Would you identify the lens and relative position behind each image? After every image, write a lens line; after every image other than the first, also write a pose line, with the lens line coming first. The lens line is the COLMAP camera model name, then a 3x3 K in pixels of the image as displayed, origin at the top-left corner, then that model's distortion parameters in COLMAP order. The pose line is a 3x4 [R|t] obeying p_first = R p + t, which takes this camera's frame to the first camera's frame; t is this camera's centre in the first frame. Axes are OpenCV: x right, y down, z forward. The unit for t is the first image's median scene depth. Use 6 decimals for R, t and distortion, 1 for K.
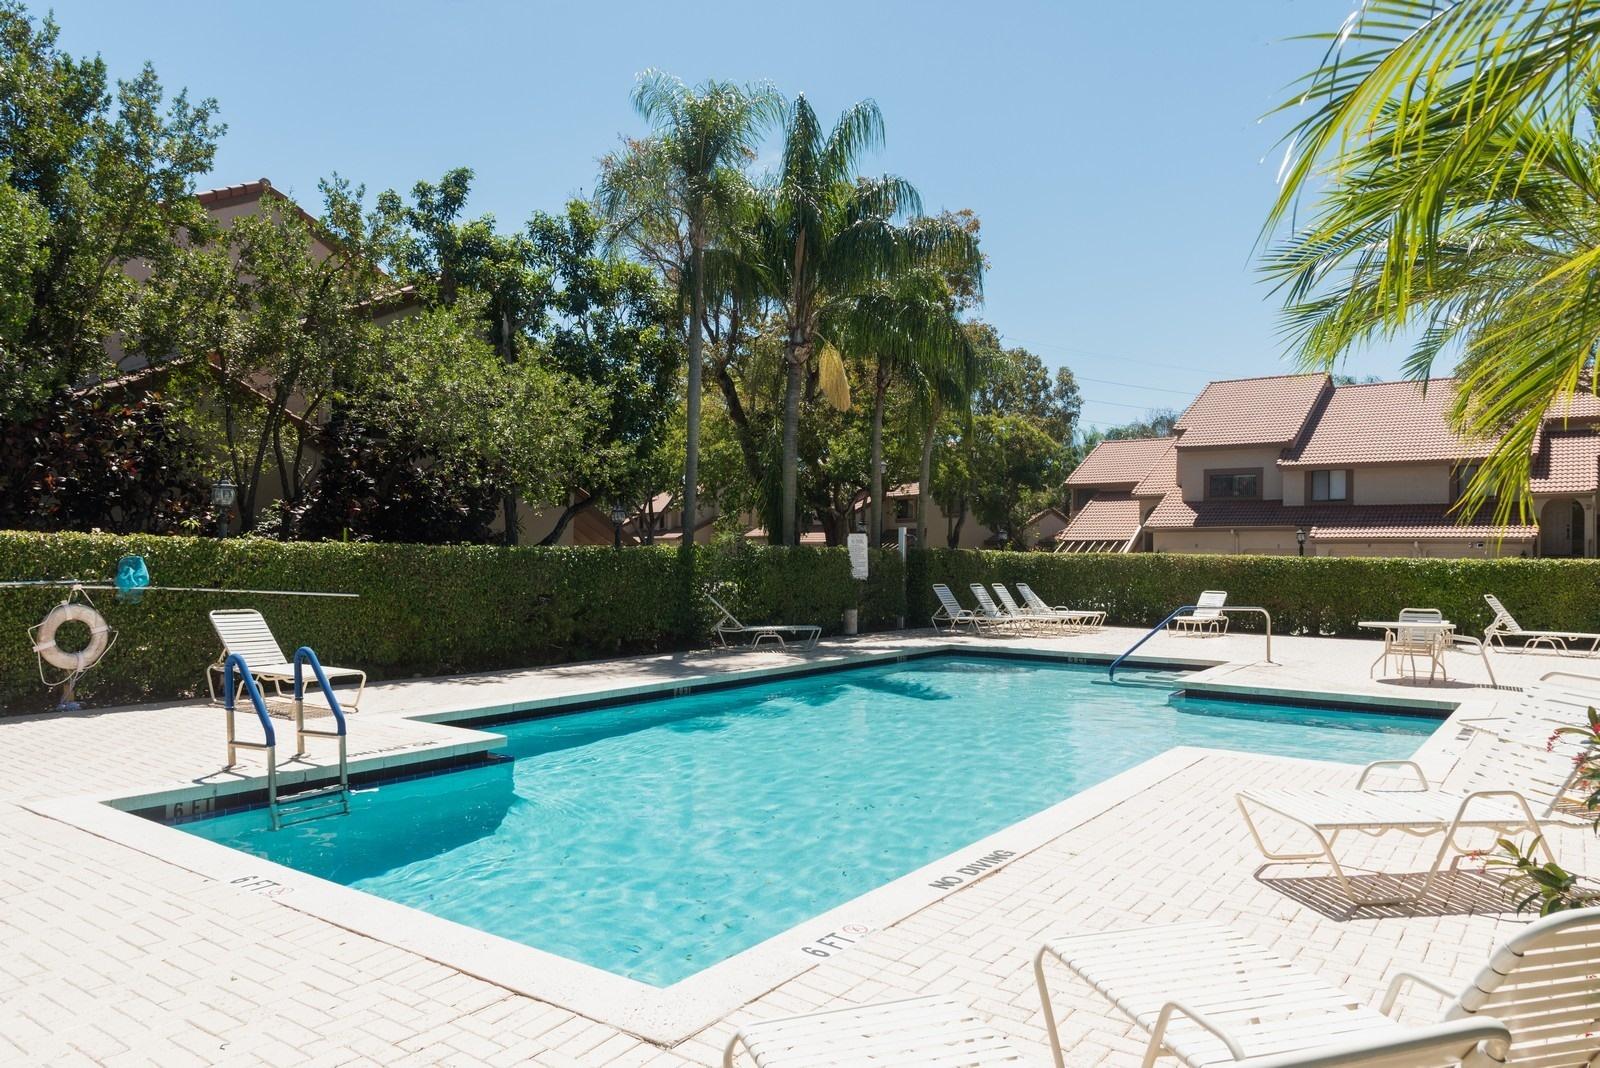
lens RADIAL K [[1037.1, 0, 800.0], [0, 1037.1, 534.0], [0, 0, 1]] dist [-0.000960, -0.000639]
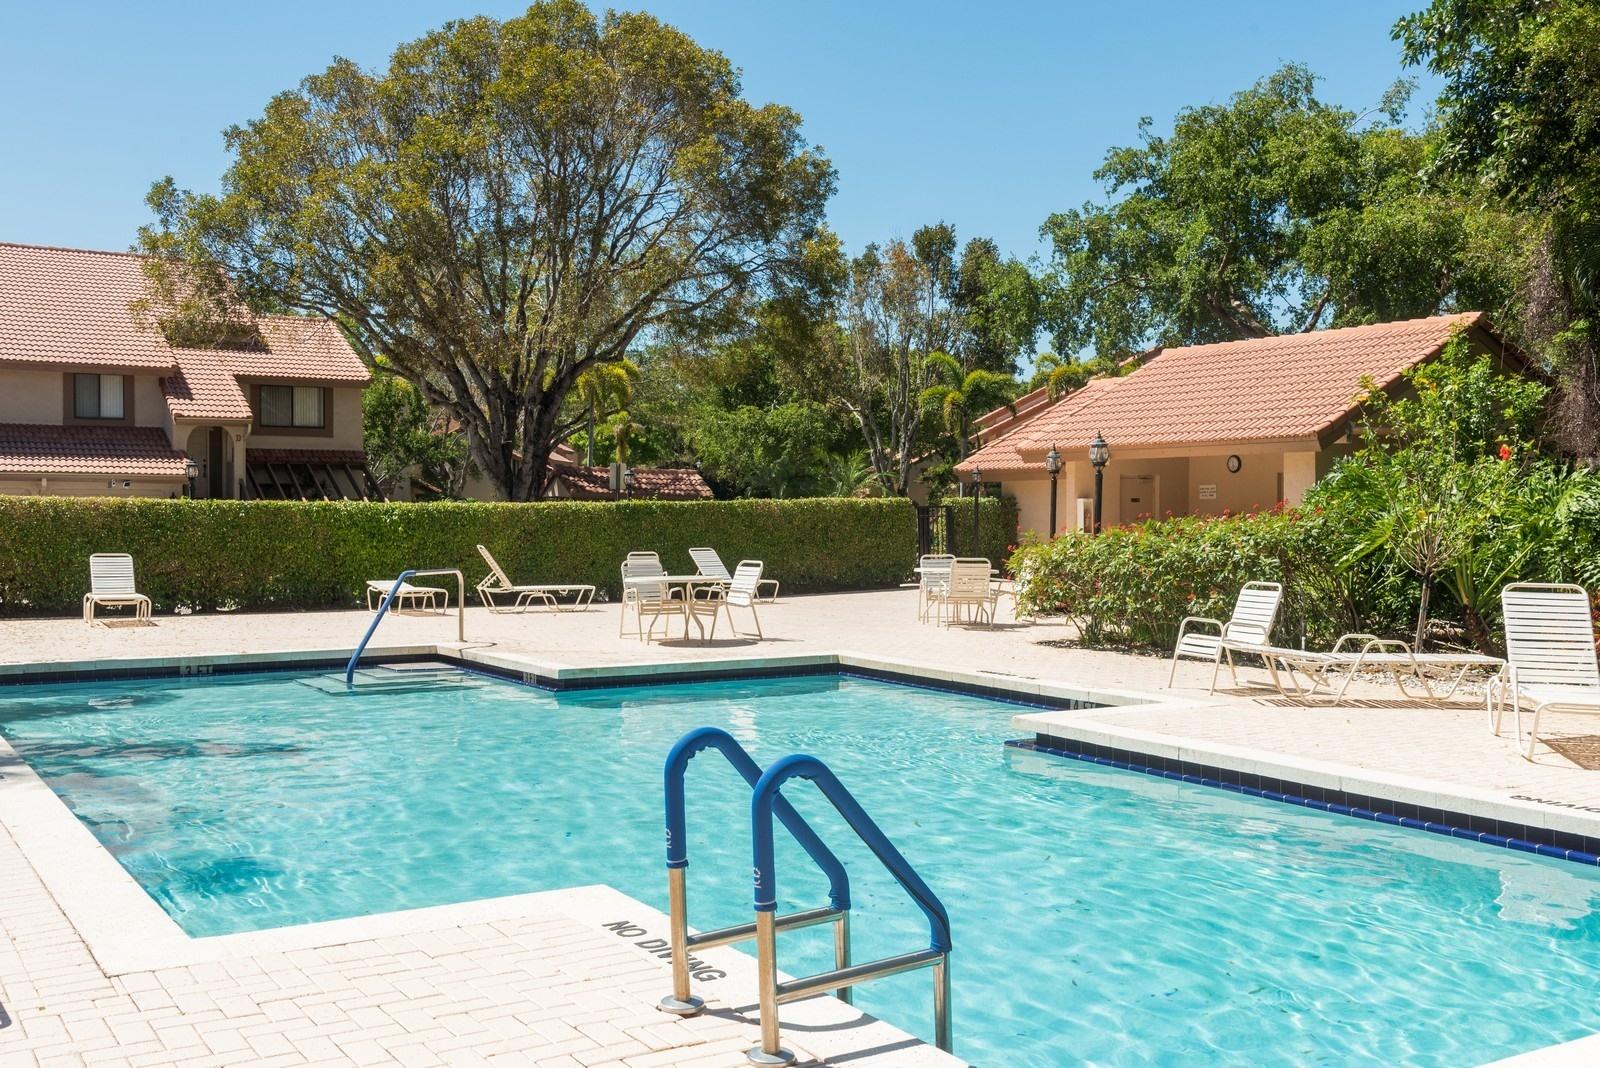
lens RADIAL K [[1577.1, 0, 800.0], [0, 1577.1, 534.0], [0, 0, 1]] dist [-0.008891, -0.005412]
pose [[0.378460, -0.022832, 0.925336, -0.459618], [-0.019910, 0.999264, 0.032799, -0.000185], [-0.925404, -0.030837, 0.377726, 0.276863]]
